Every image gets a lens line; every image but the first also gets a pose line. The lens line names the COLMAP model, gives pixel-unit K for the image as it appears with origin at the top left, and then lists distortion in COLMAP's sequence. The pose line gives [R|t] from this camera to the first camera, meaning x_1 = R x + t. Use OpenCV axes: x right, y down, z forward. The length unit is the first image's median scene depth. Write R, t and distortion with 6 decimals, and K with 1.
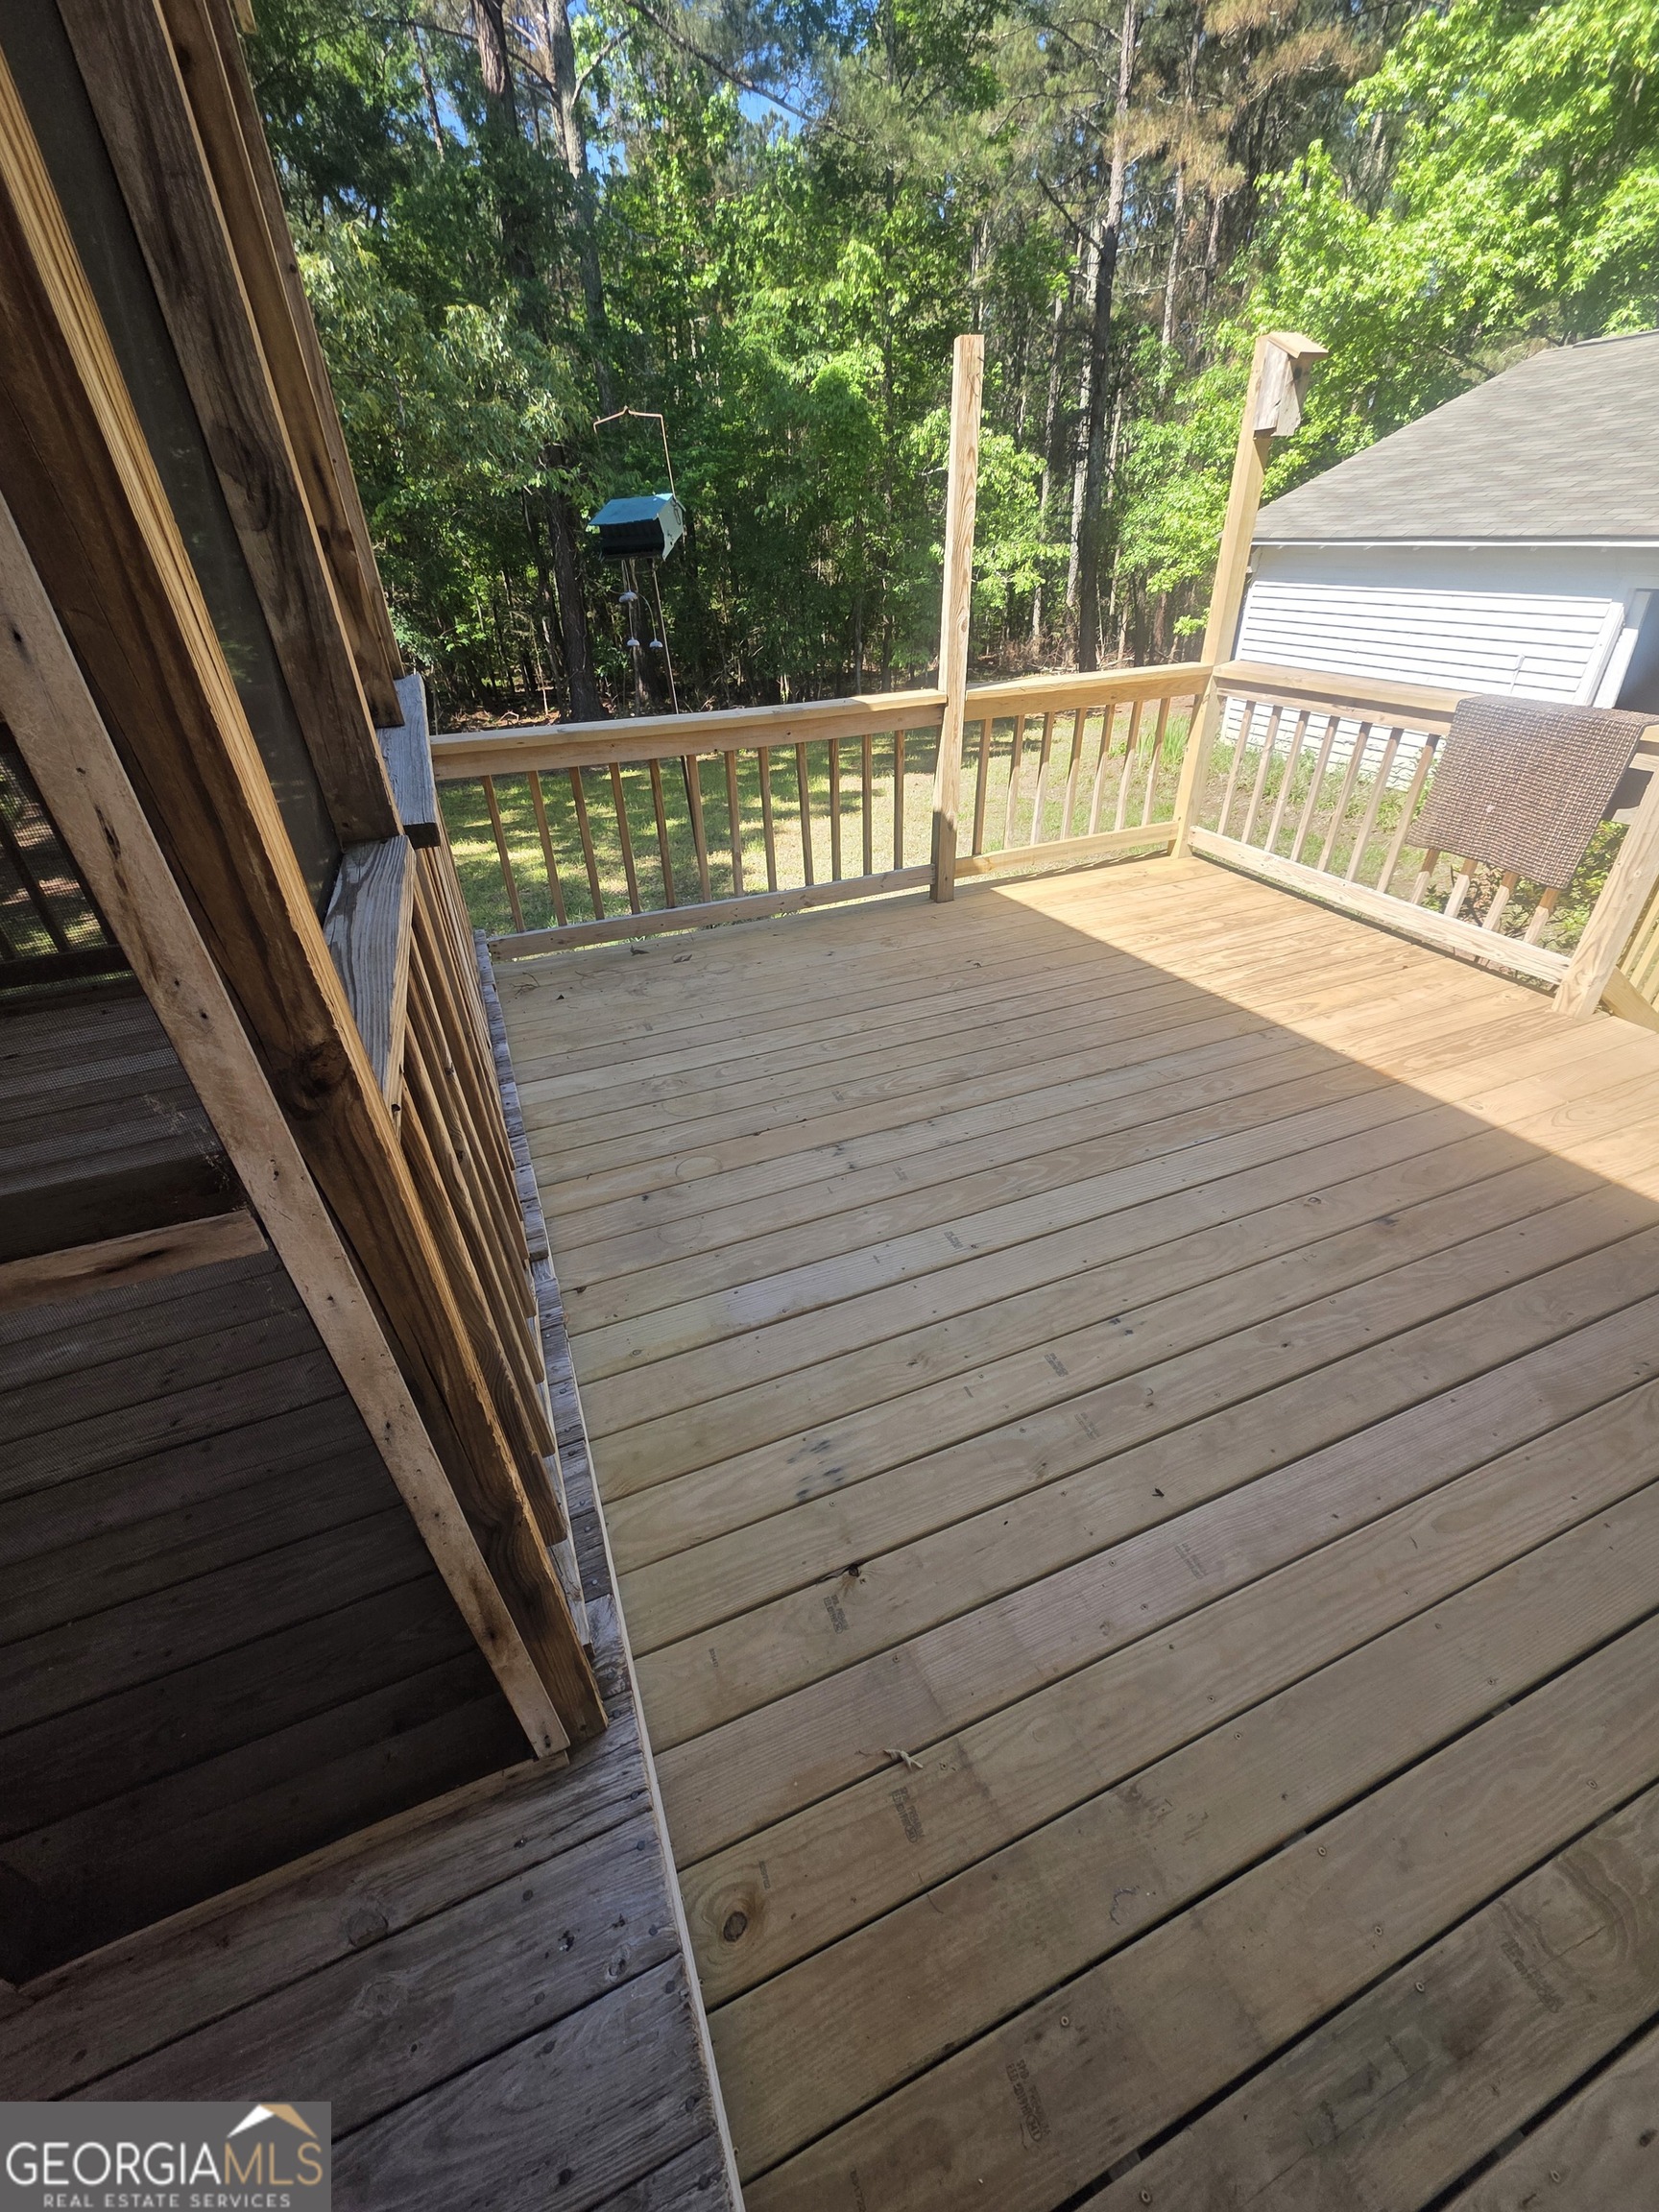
lens RADIAL K [[881.1, 0, 832.6], [0, 881.1, 1097.2], [0, 0, 1]] dist [0.000804, -0.000167]
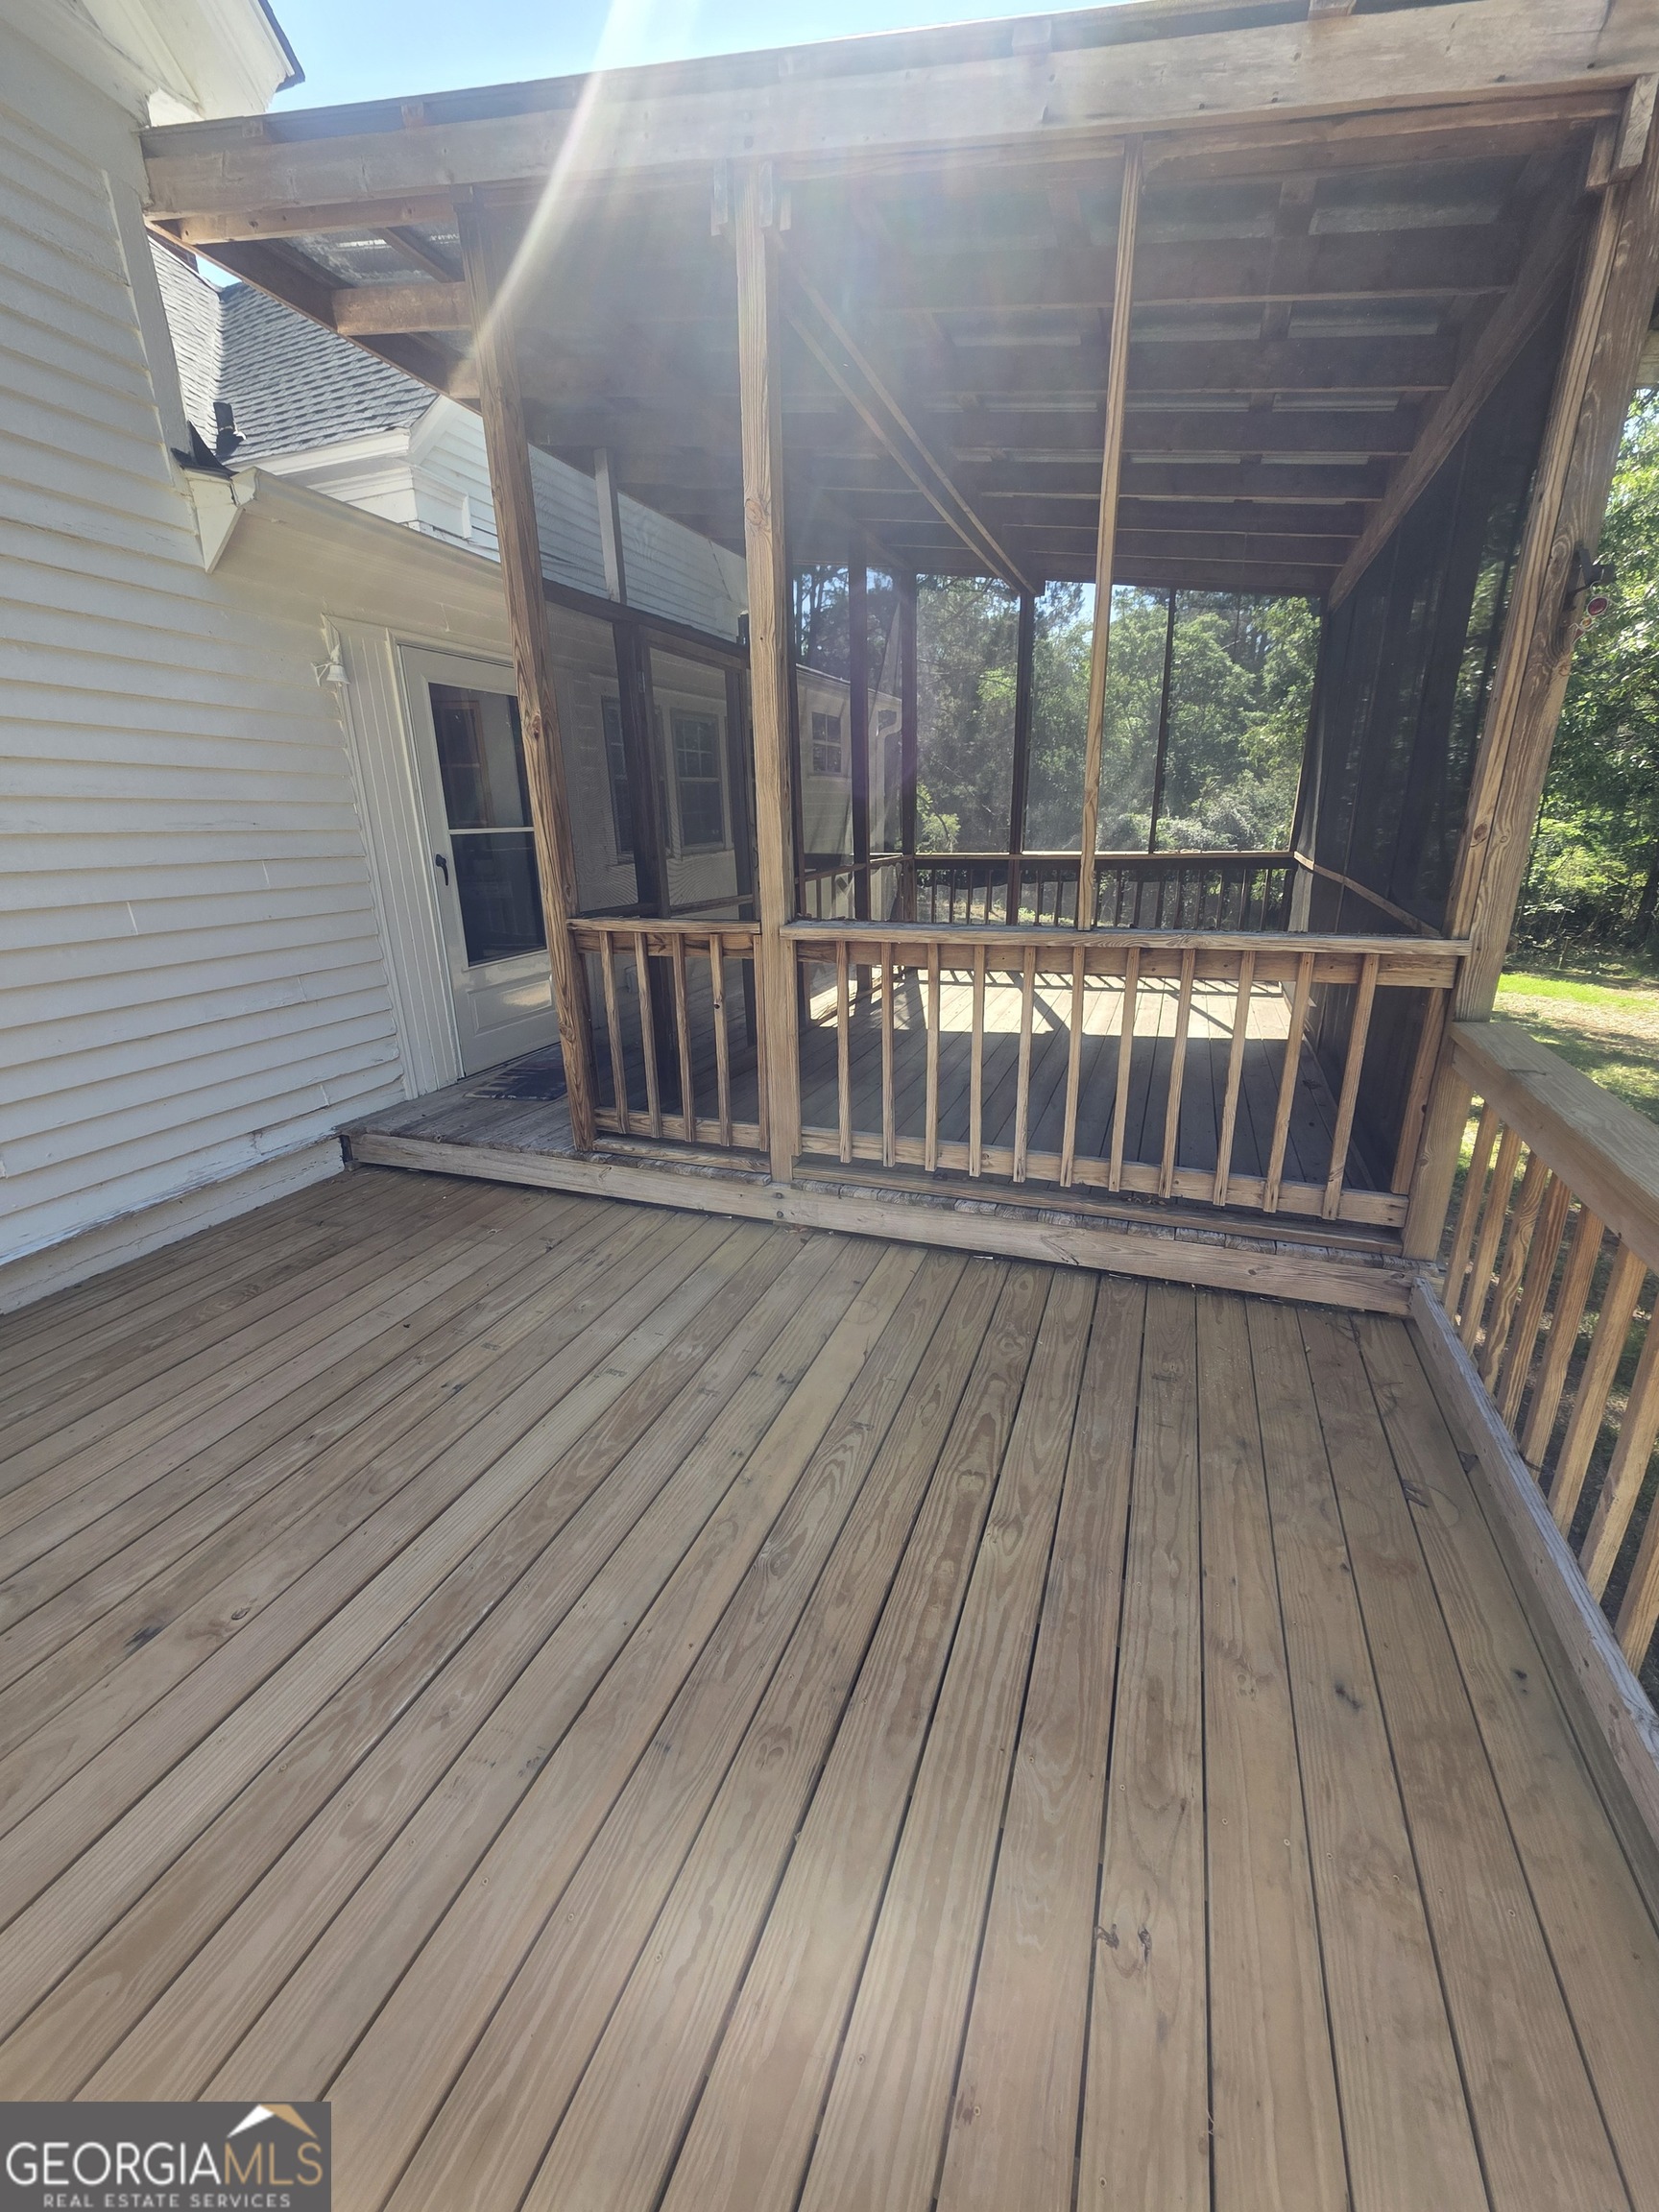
lens RADIAL K [[881.1, 0, 832.6], [0, 881.1, 1097.2], [0, 0, 1]] dist [0.000804, -0.000167]
pose [[-0.682539, 0.266937, -0.680357, 0.652641], [-0.363269, 0.683863, 0.632746, -0.935550], [0.634174, 0.679026, -0.369793, 1.426723]]
